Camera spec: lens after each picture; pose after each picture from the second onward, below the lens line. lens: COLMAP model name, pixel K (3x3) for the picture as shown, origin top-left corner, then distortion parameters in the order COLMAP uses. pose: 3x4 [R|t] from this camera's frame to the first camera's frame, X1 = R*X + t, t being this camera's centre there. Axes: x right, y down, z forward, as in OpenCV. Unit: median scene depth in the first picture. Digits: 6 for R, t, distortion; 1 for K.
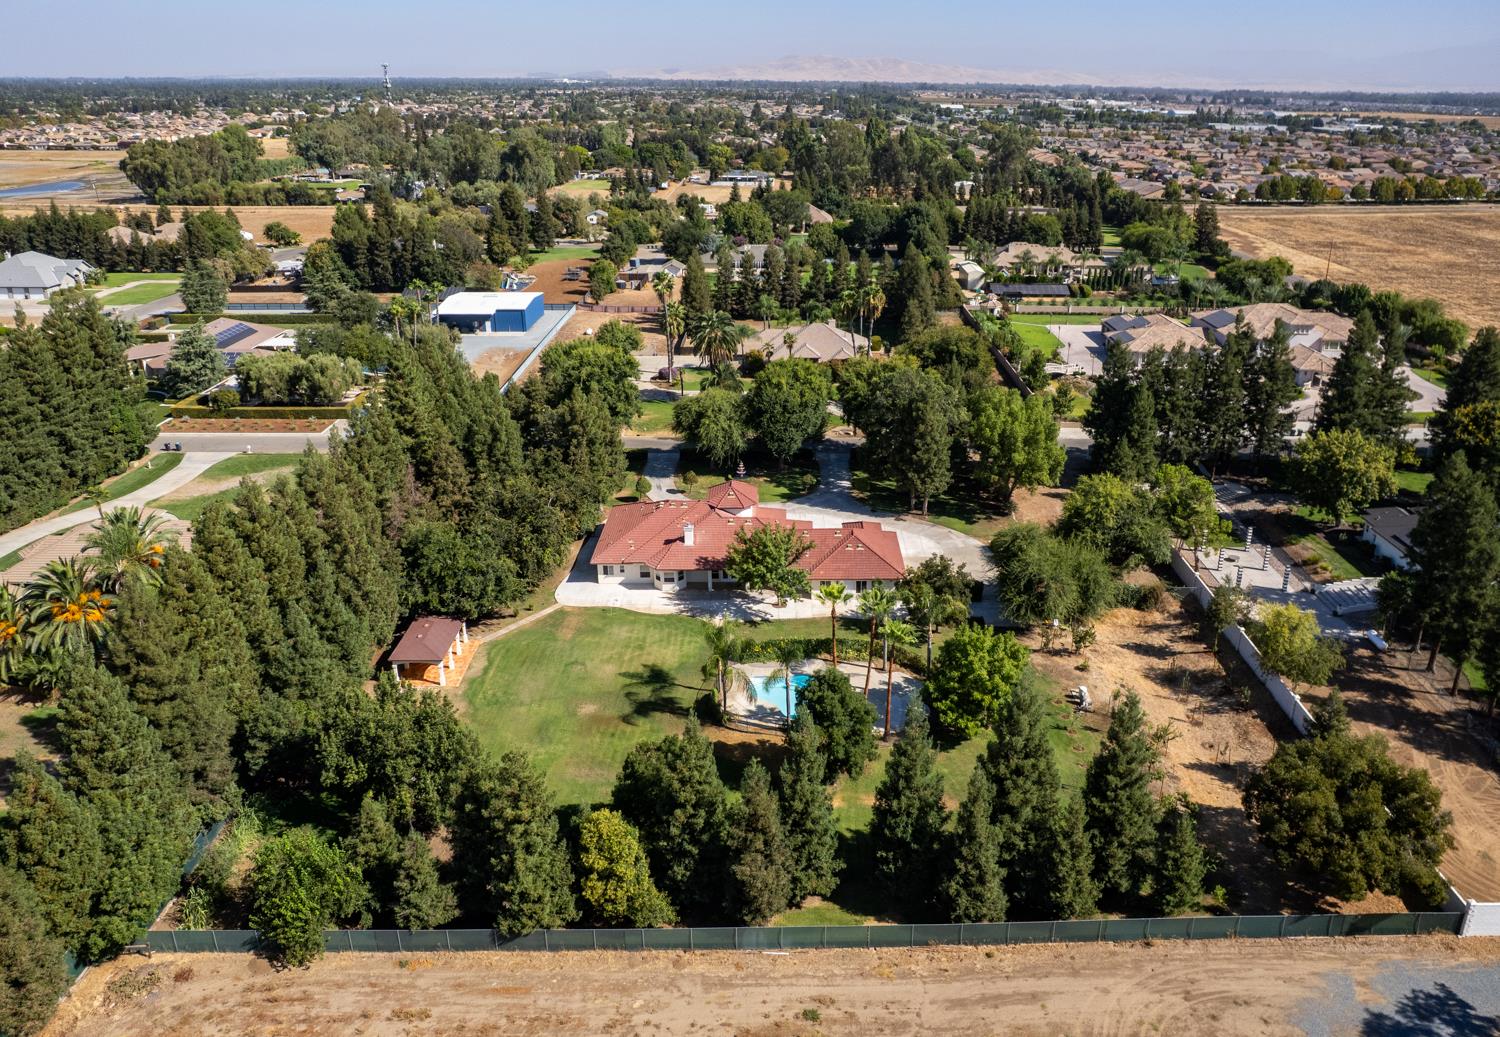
lens RADIAL K [[1149.6, 0, 750.0], [0, 1149.6, 518.5], [0, 0, 1]] dist [0.001088, 0.001920]
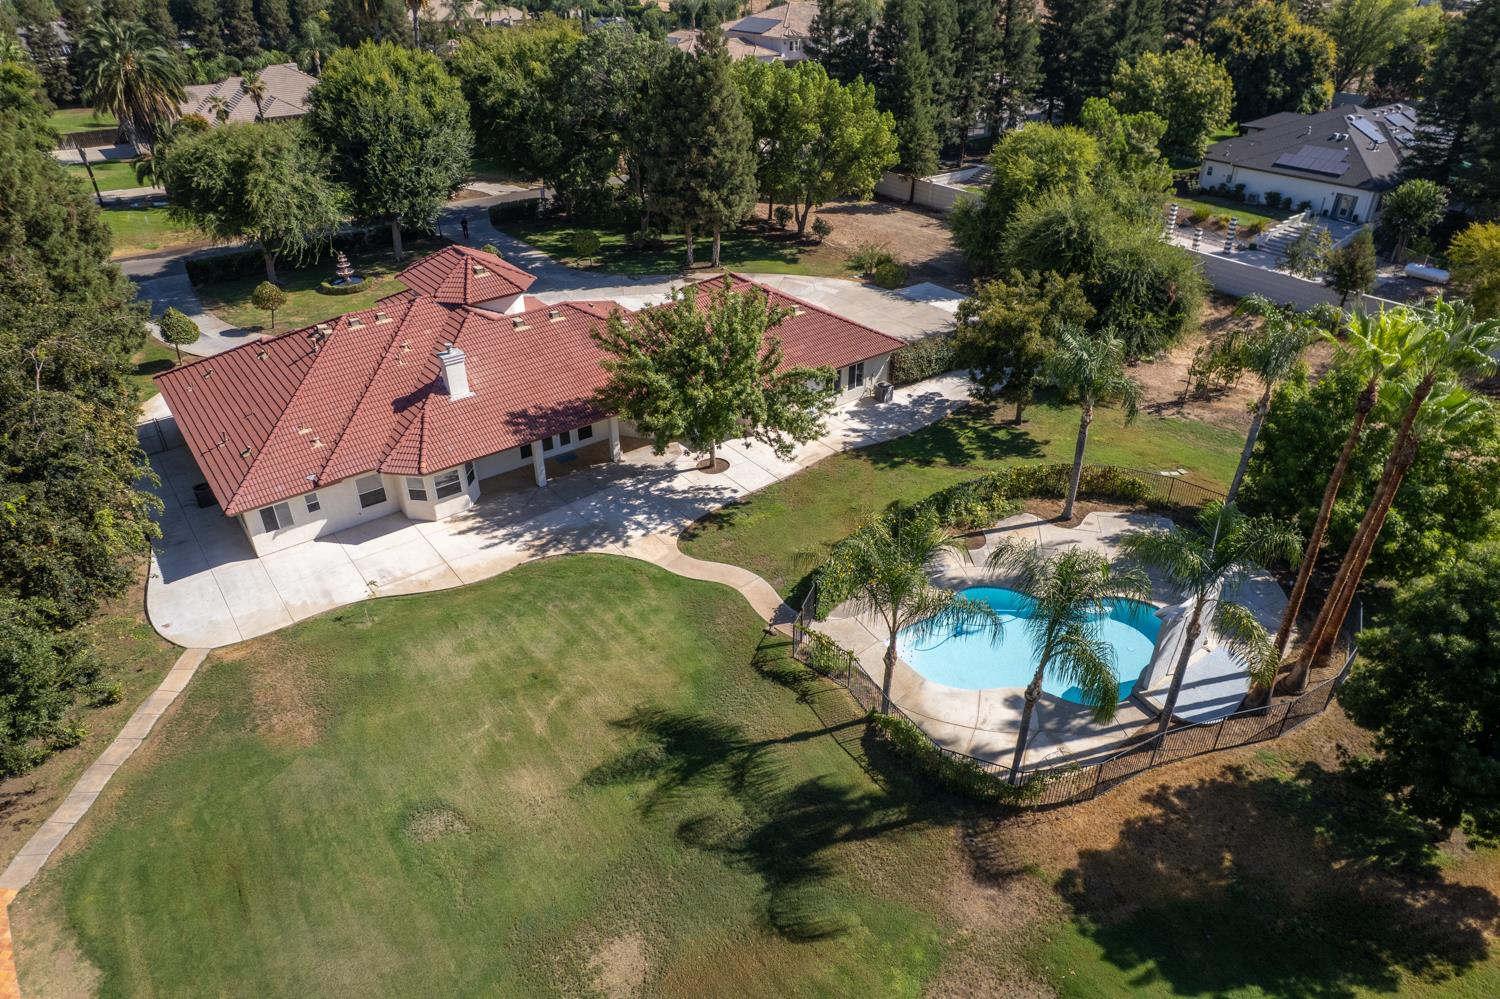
lens RADIAL K [[986.1, 0, 750.0], [0, 986.1, 499.5], [0, 0, 1]] dist [-0.006077, 0.000816]
pose [[0.784951, -0.317600, 0.531961, -0.174216], [0.234108, 0.947003, 0.219951, 0.003984], [-0.573625, -0.048114, 0.817704, 0.644751]]
